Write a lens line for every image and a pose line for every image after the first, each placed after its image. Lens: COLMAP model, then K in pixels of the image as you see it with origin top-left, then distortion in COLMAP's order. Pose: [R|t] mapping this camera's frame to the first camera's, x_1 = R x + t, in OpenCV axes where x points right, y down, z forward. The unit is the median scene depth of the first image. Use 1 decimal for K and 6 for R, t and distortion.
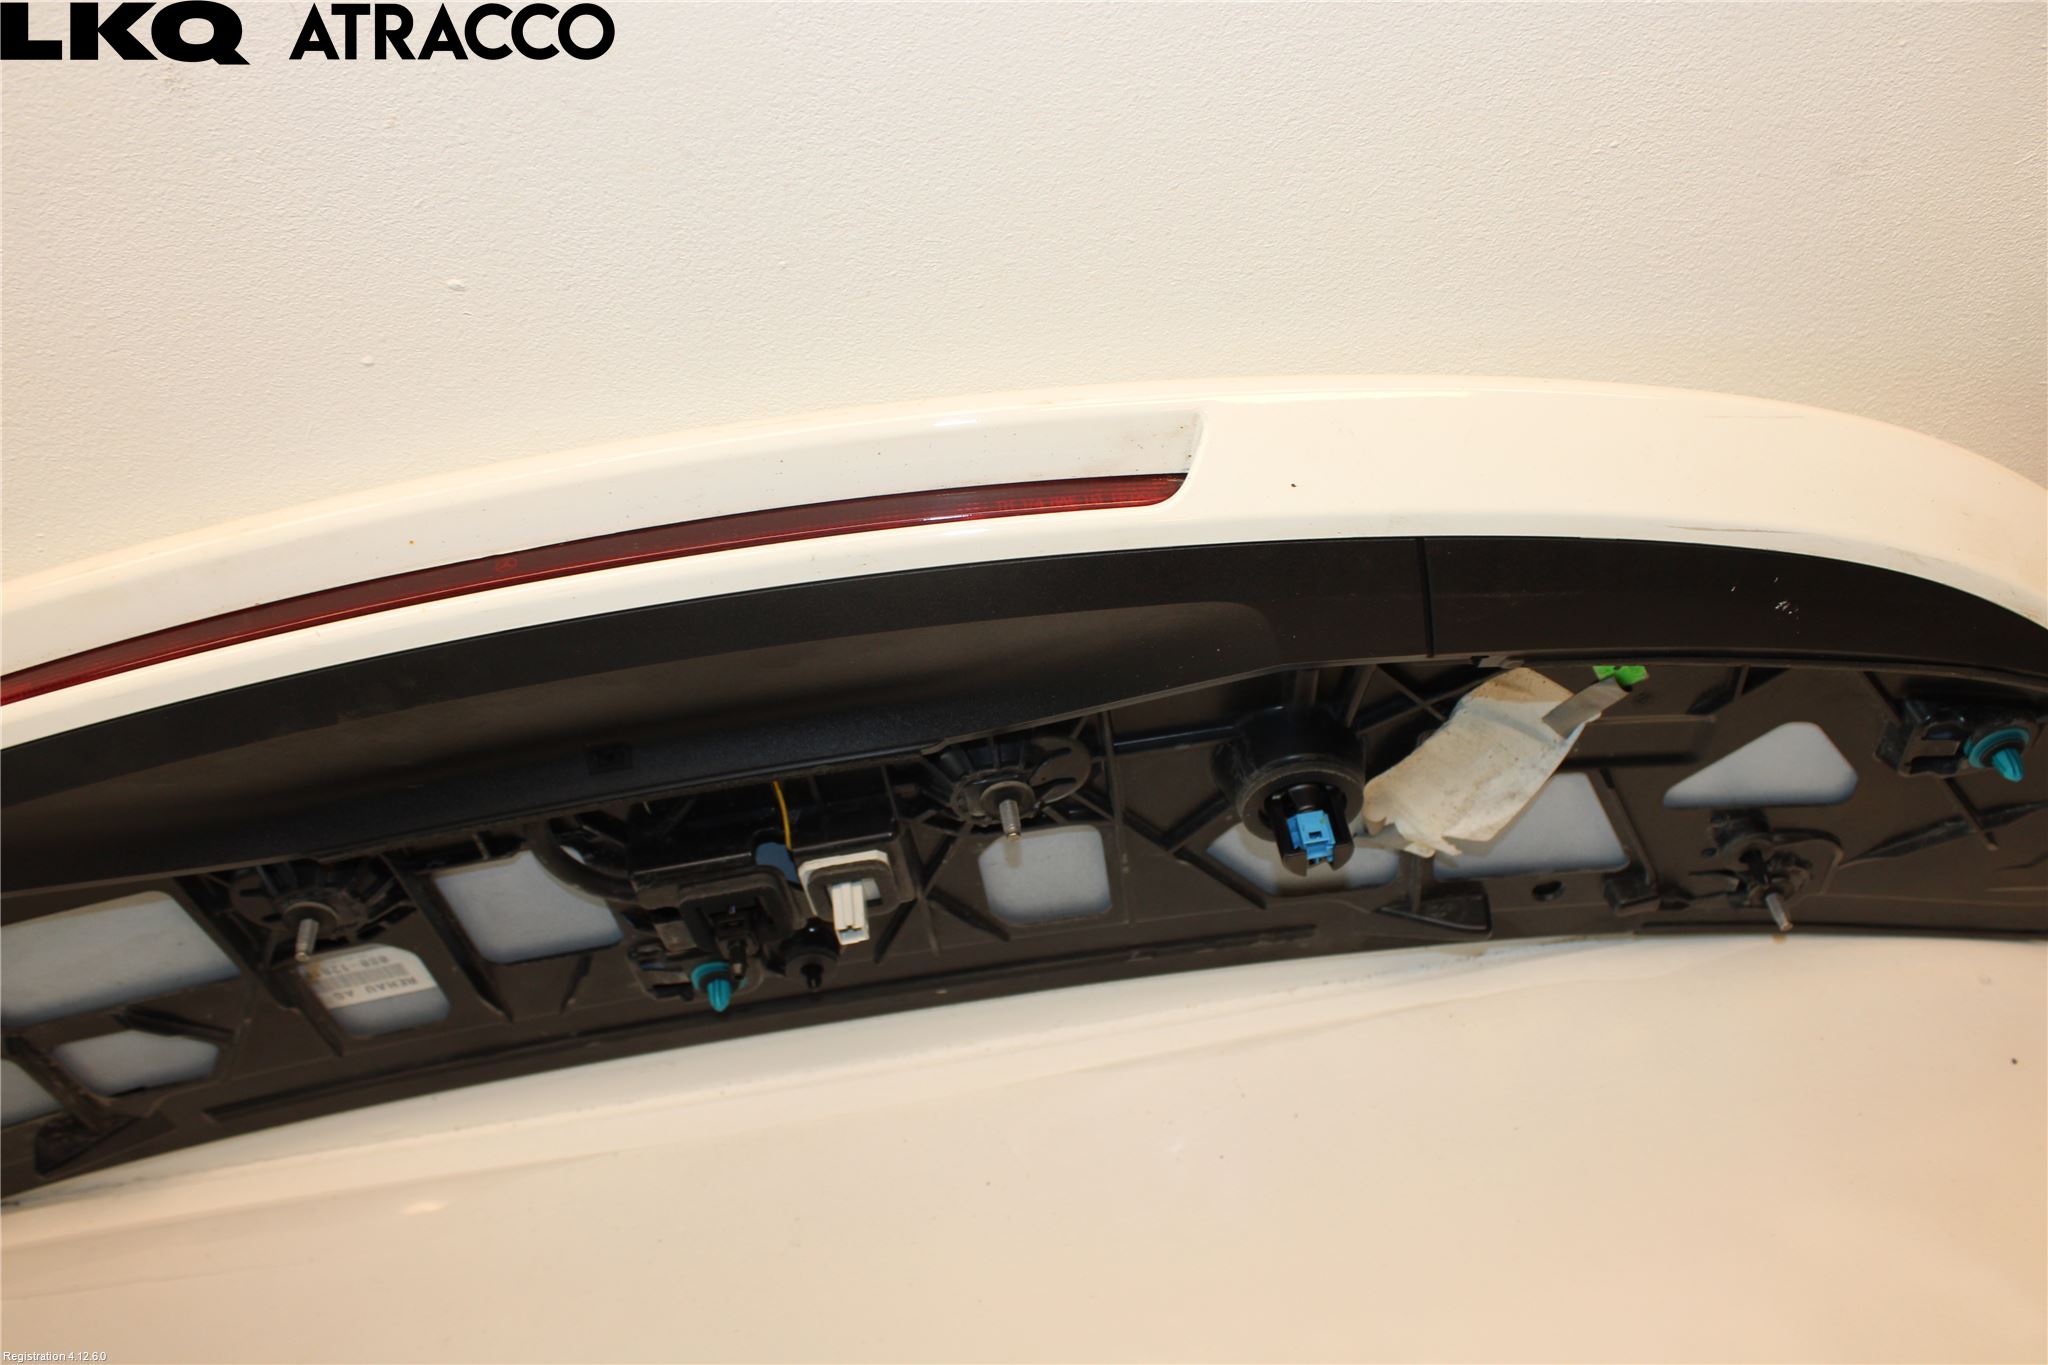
lens RADIAL K [[1782.9, 0, 1024.0], [0, 1782.9, 682.5], [0, 0, 1]] dist [-0.161832, 0.151574]
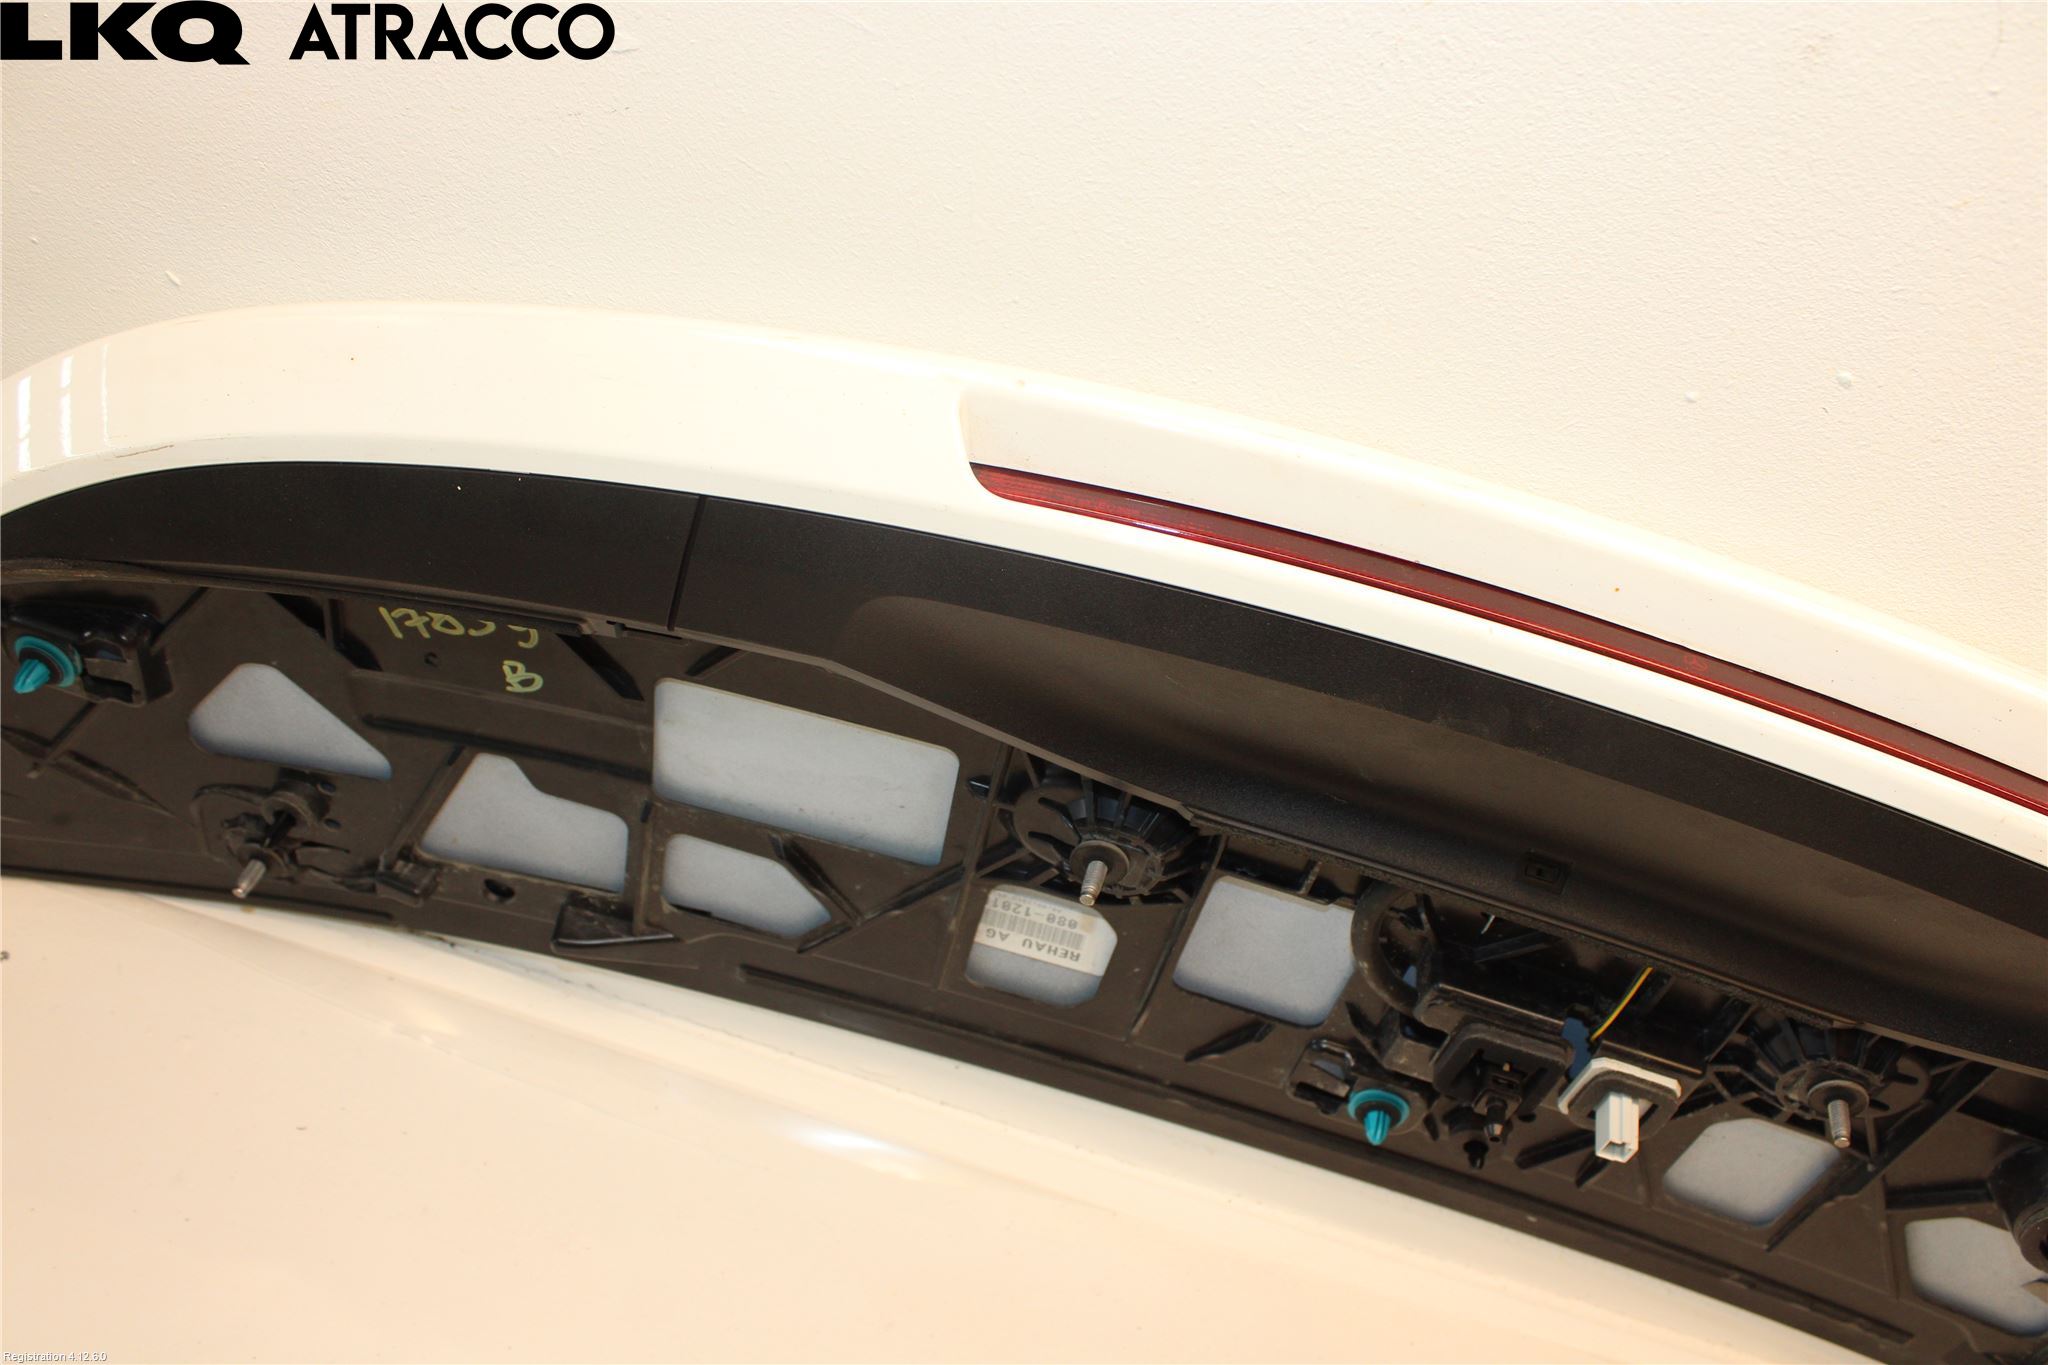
lens RADIAL K [[1782.9, 0, 1024.0], [0, 1782.9, 682.5], [0, 0, 1]] dist [-0.161832, 0.151574]
pose [[0.882233, 0.470768, -0.006491, -0.451736], [-0.469964, 0.879733, -0.072133, 0.130140], [-0.028248, 0.066689, 0.997374, 0.086092]]
